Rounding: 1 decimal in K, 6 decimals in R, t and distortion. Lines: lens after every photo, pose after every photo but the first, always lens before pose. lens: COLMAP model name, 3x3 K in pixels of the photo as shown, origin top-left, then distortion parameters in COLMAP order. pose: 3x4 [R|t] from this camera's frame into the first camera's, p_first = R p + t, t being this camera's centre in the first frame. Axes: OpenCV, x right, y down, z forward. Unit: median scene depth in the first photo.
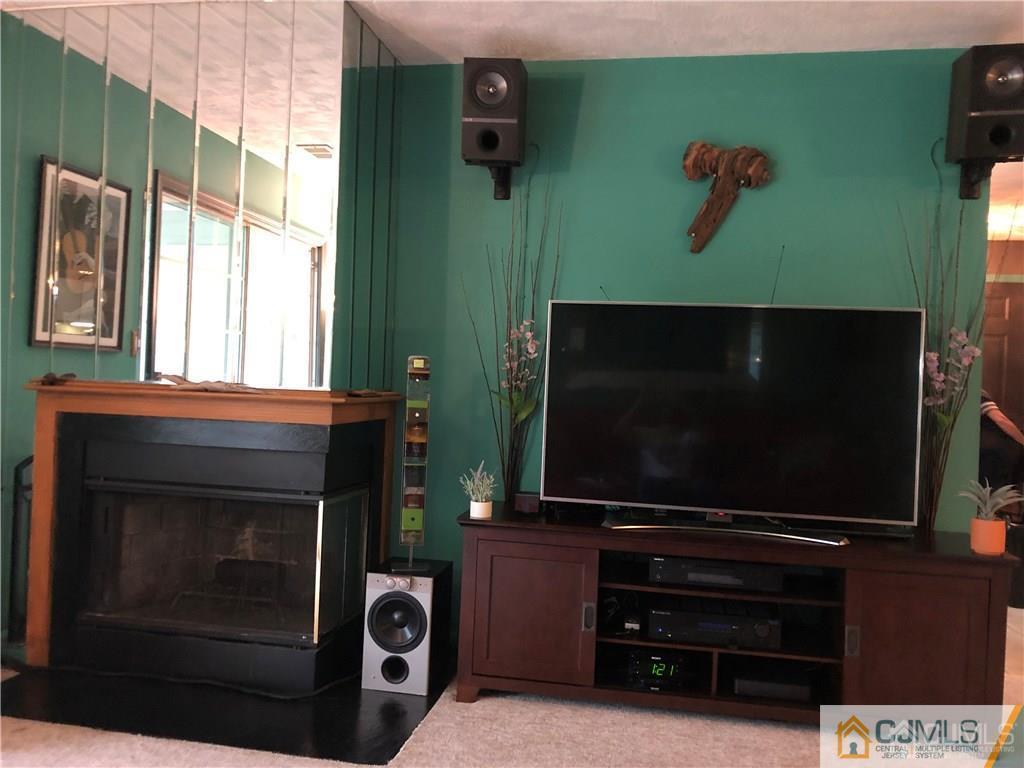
lens RADIAL K [[845.1, 0, 512.0], [0, 845.1, 384.0], [0, 0, 1]] dist [0.032586, -0.010837]
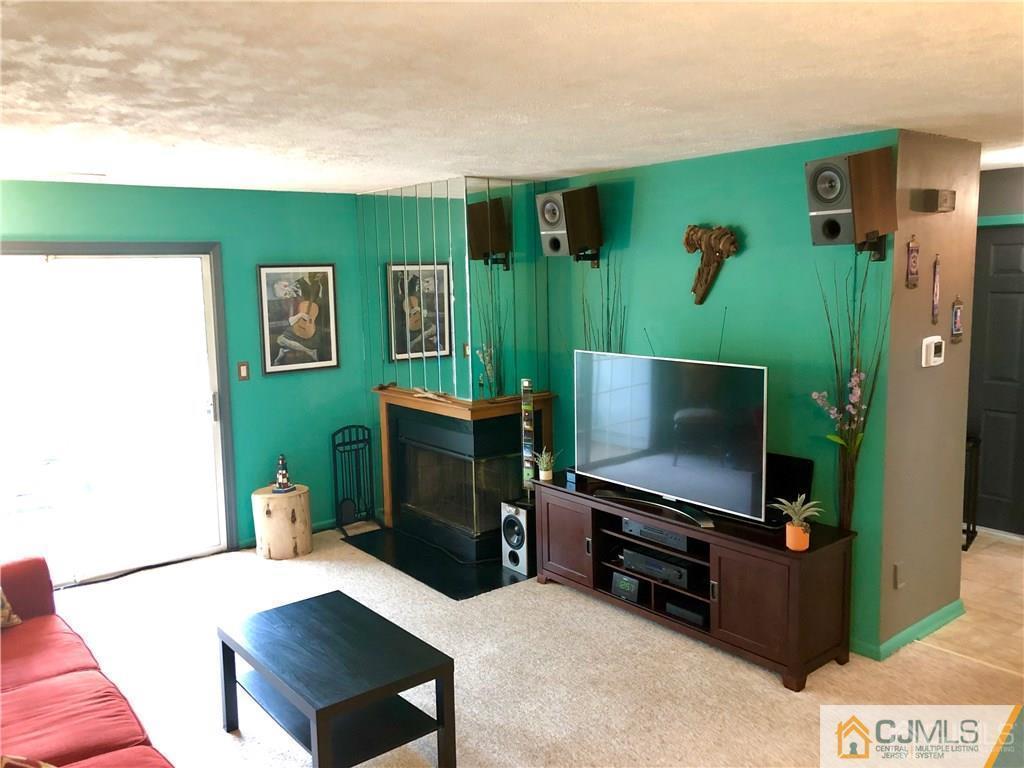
lens RADIAL K [[850.6, 0, 512.0], [0, 850.6, 384.0], [0, 0, 1]] dist [0.194062, -0.001997]
pose [[0.745834, 0.035264, -0.665197, 1.032646], [0.053019, 0.992287, 0.112050, -0.223019], [0.664018, -0.118839, 0.738212, -0.276362]]
